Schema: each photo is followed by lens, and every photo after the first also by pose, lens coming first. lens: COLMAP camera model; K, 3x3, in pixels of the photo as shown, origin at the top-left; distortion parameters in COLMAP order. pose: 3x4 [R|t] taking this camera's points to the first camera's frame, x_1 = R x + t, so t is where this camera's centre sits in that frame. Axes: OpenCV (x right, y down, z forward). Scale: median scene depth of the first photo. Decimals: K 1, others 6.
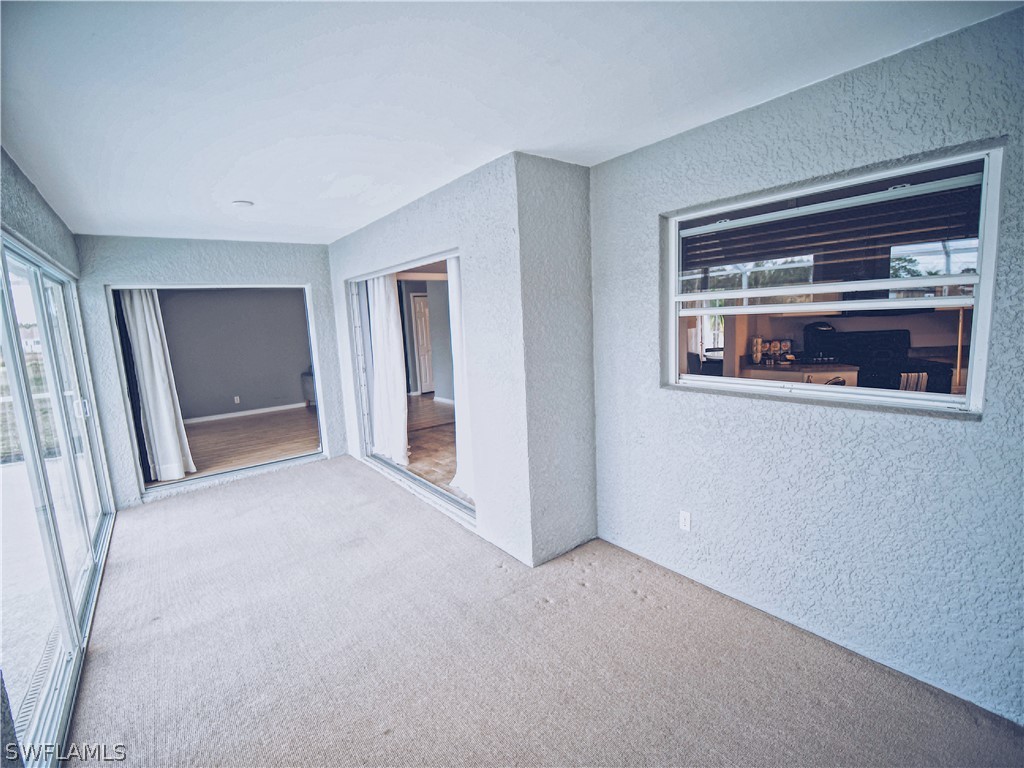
lens RADIAL K [[464.2, 0, 506.1], [0, 464.2, 383.3], [0, 0, 1]] dist [-0.017330, 0.000323]
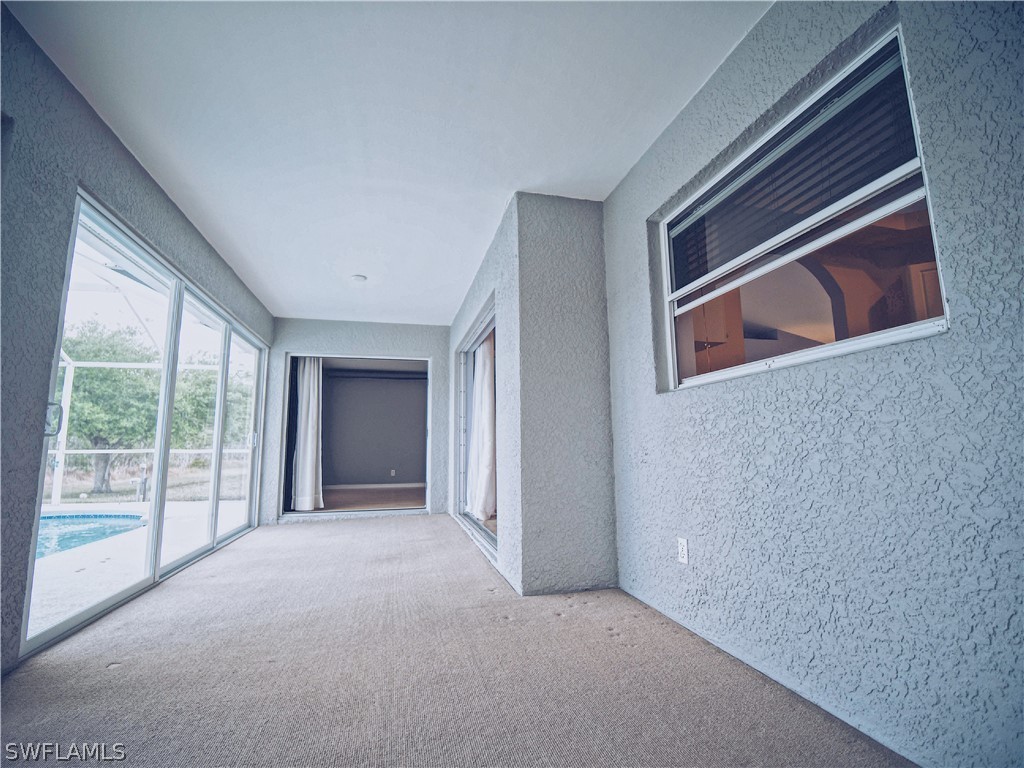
lens RADIAL K [[464.2, 0, 506.1], [0, 464.2, 383.3], [0, 0, 1]] dist [-0.017330, 0.000323]
pose [[0.915220, -0.017443, -0.402576, 0.433030], [-0.091357, 0.964066, -0.249462, 0.244025], [0.392461, 0.265091, 0.880739, 0.086852]]
